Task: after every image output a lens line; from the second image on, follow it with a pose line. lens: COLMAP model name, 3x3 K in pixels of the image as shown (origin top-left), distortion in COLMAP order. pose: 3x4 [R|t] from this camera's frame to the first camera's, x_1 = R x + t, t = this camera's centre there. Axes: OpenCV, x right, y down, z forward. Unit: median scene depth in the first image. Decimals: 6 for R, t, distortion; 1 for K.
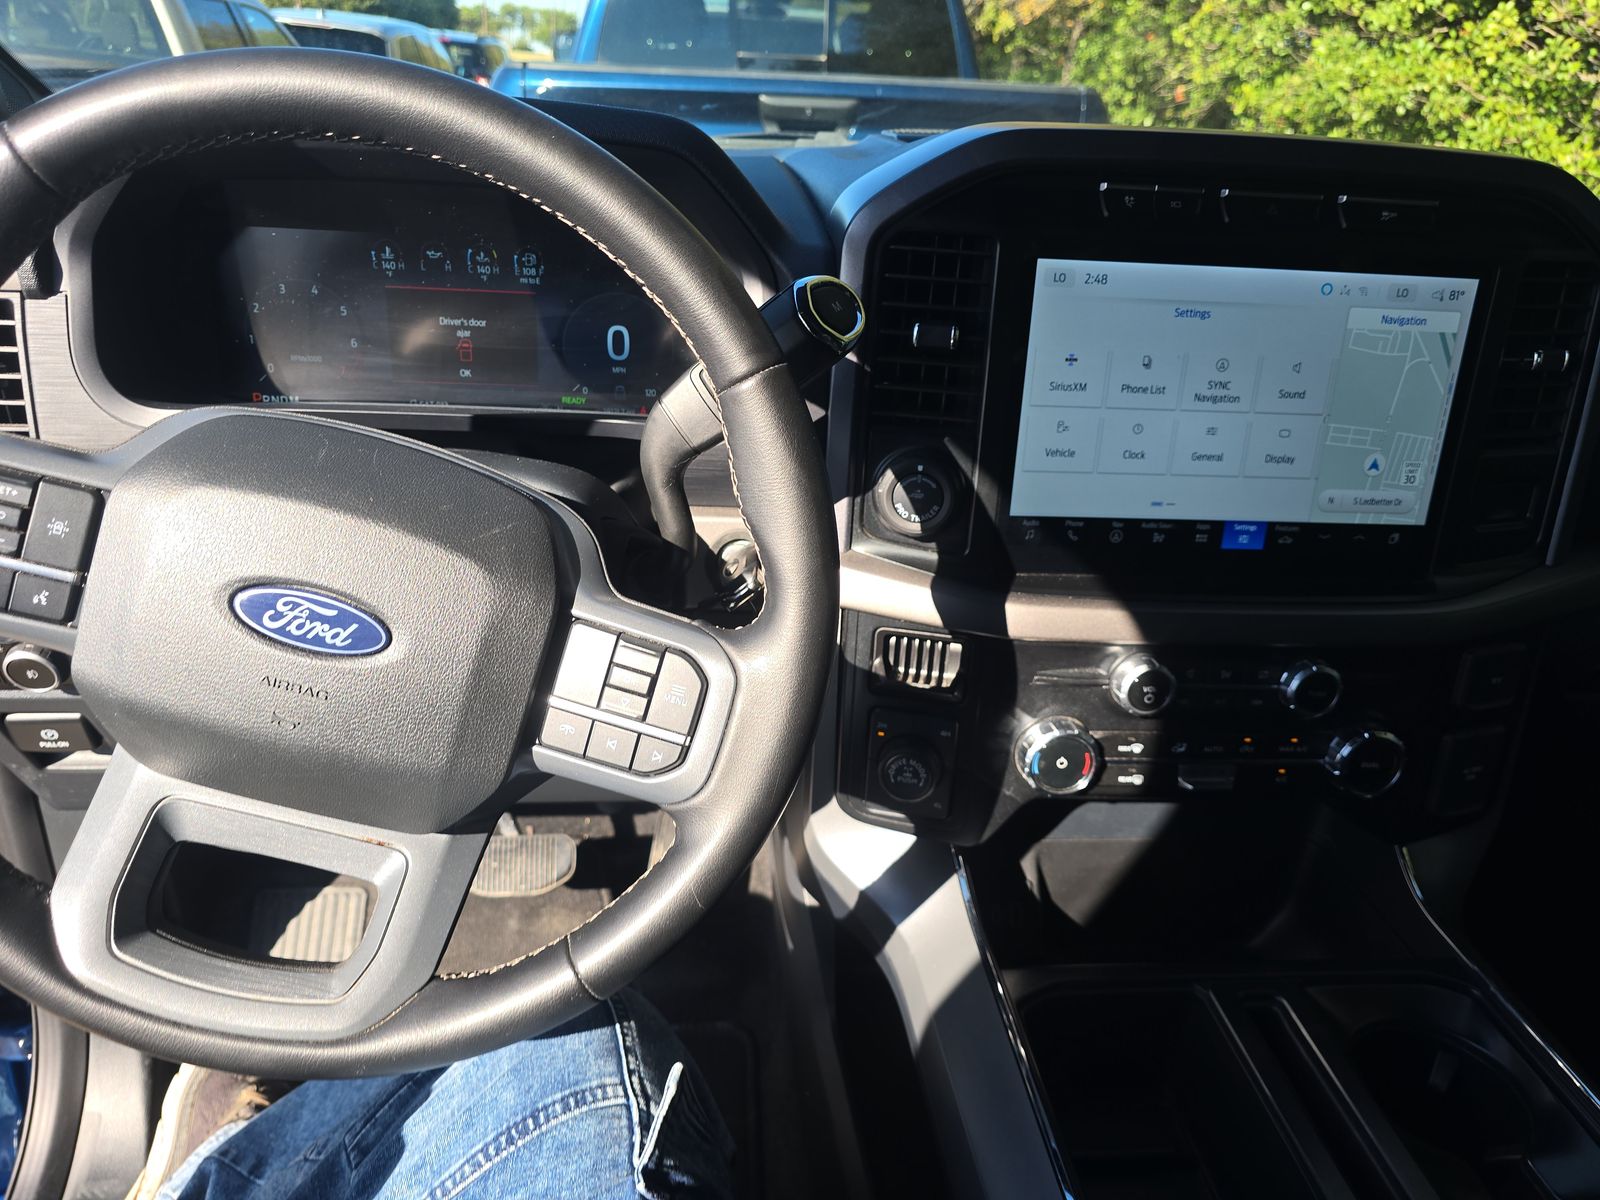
lens RADIAL K [[1079.4, 0, 814.0], [0, 1079.4, 608.0], [0, 0, 1]] dist [0.045189, -0.044216]
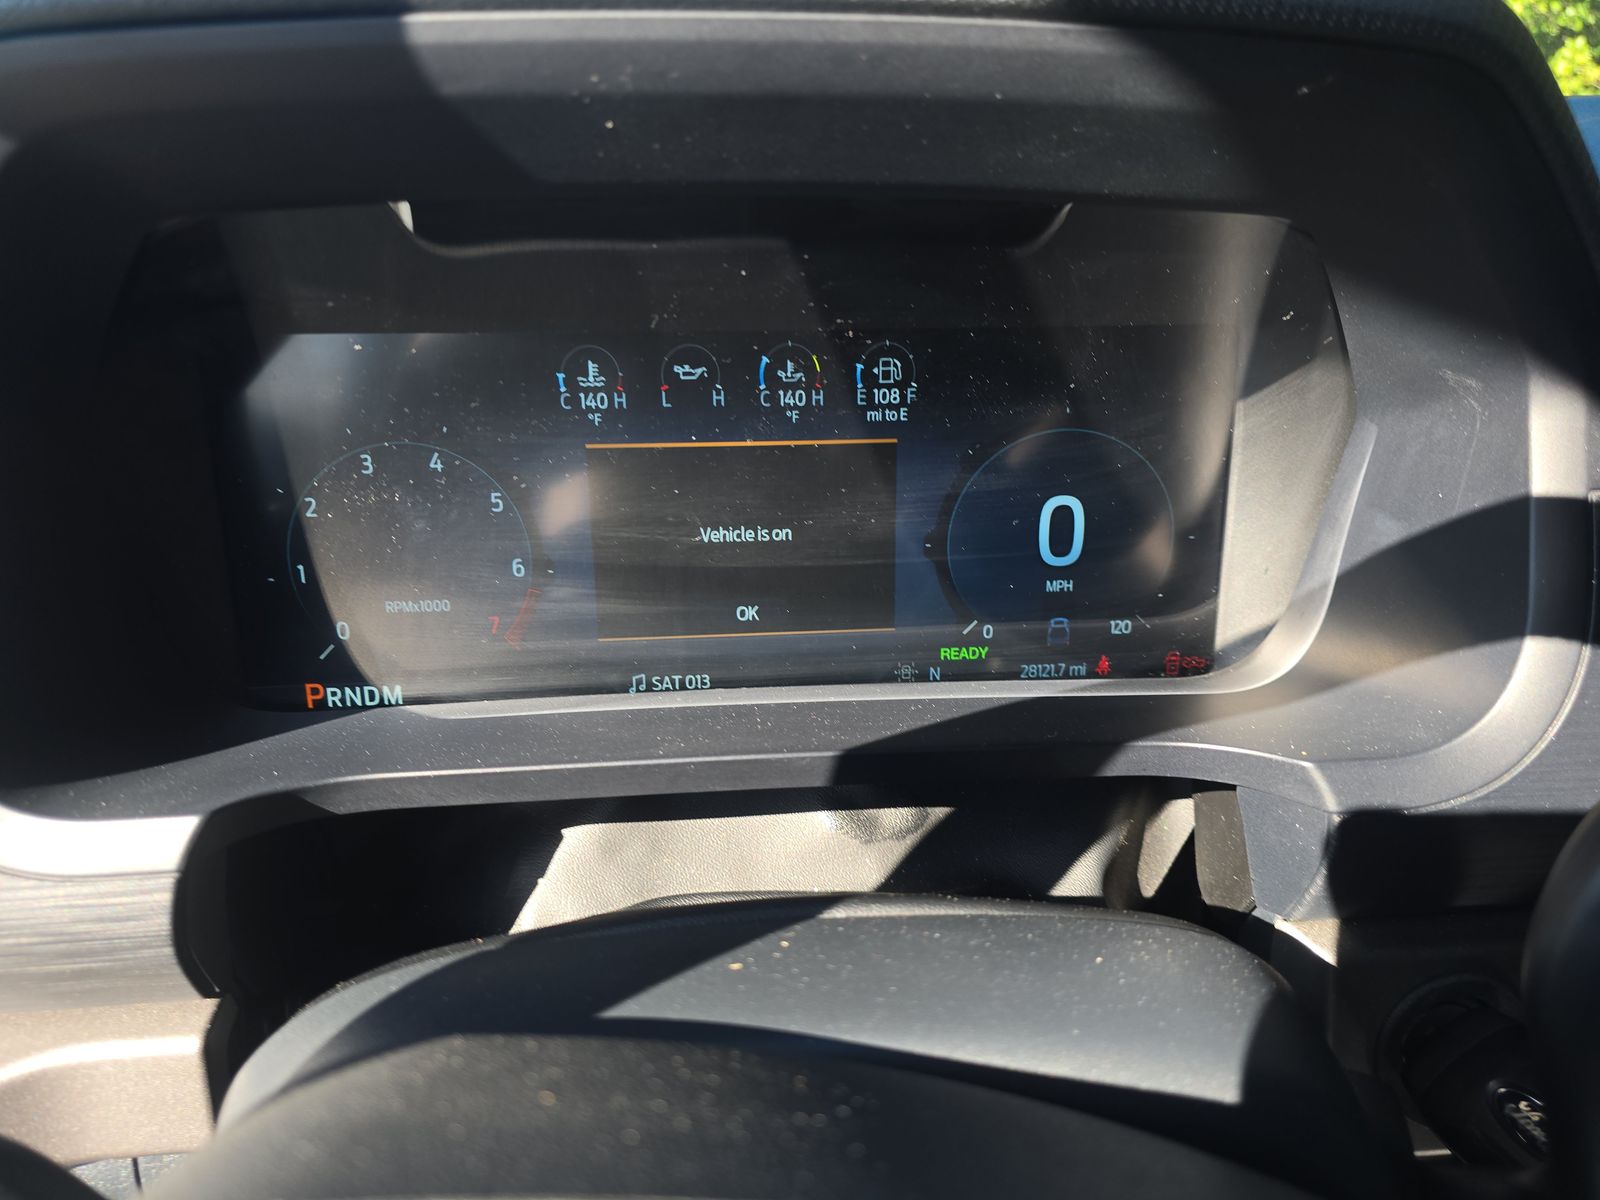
lens RADIAL K [[1079.4, 0, 814.0], [0, 1079.4, 608.0], [0, 0, 1]] dist [0.045189, -0.044216]
pose [[0.998607, -0.049381, -0.018609, -0.327491], [0.047702, 0.995503, -0.081838, -0.206658], [0.022566, 0.080837, 0.996472, 0.614938]]
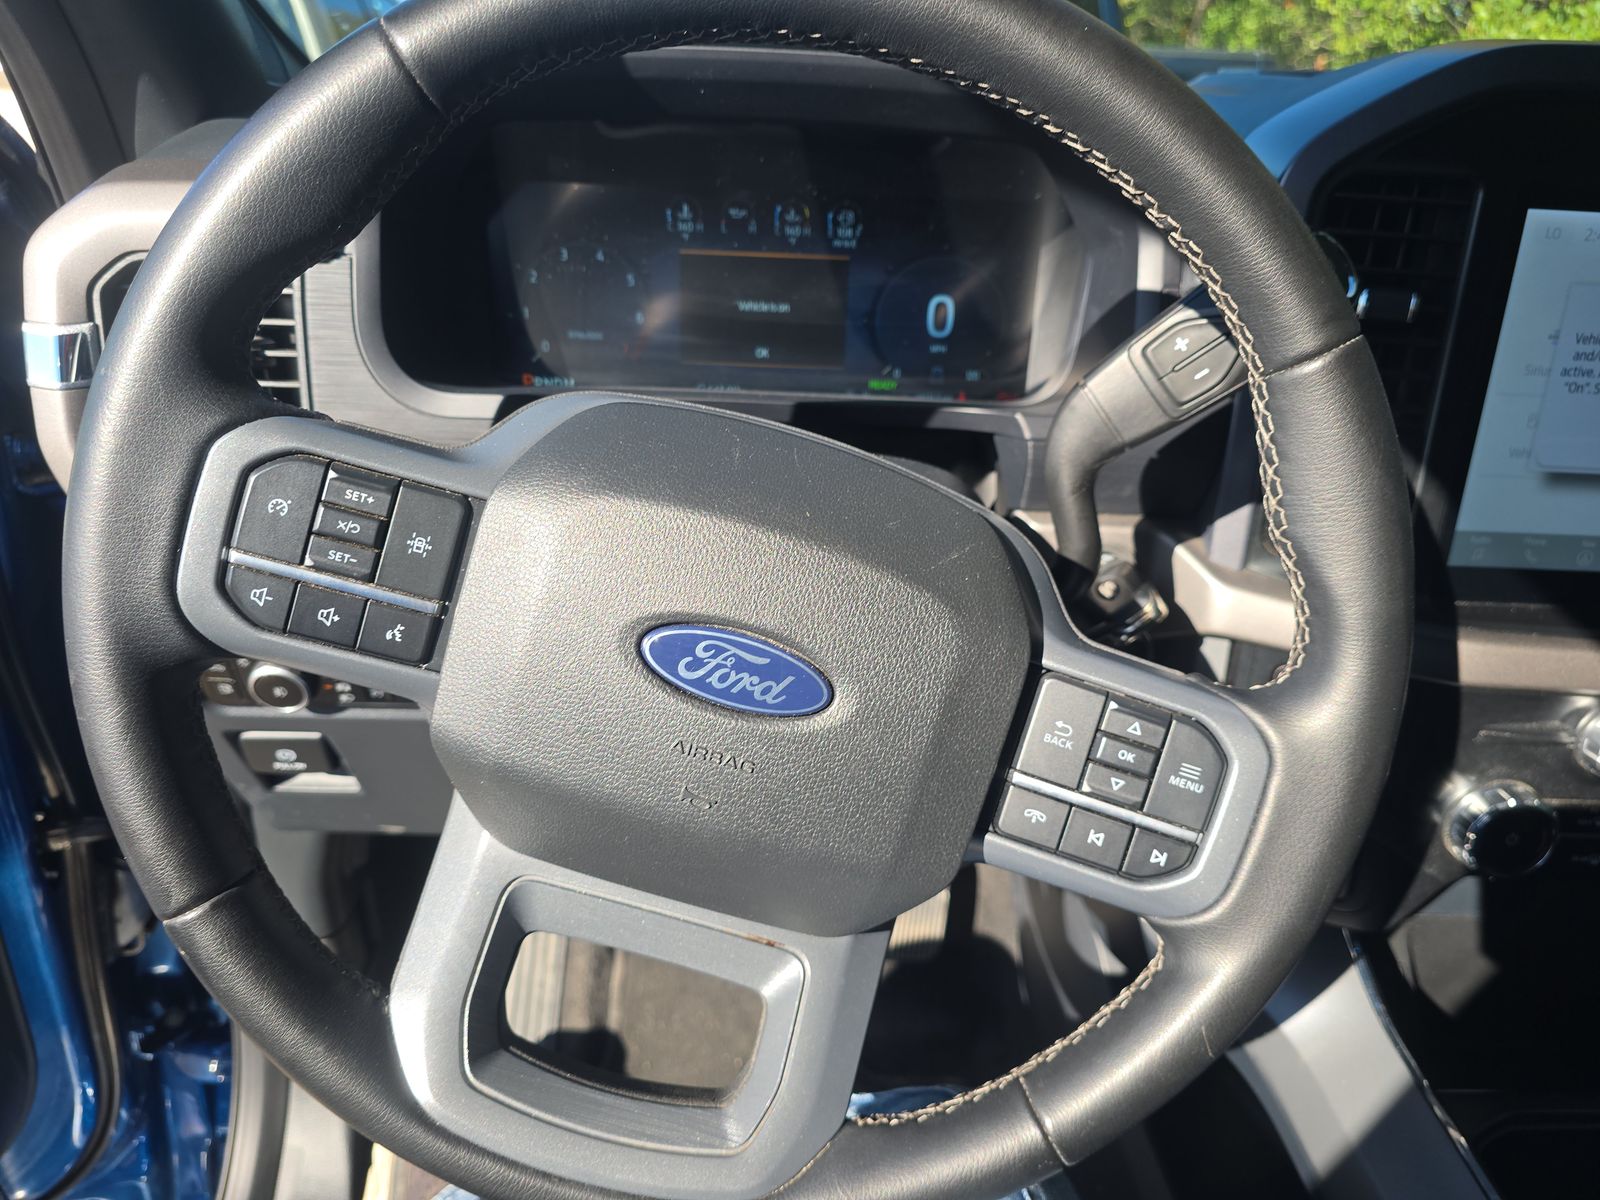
lens RADIAL K [[1089.3, 0, 821.7], [0, 1089.3, 605.3], [0, 0, 1]] dist [0.031227, -0.030376]
pose [[0.997269, 0.020672, -0.070897, -0.241952], [-0.019999, 0.999748, 0.010196, -0.030427], [0.071090, -0.008750, 0.997432, 0.163074]]
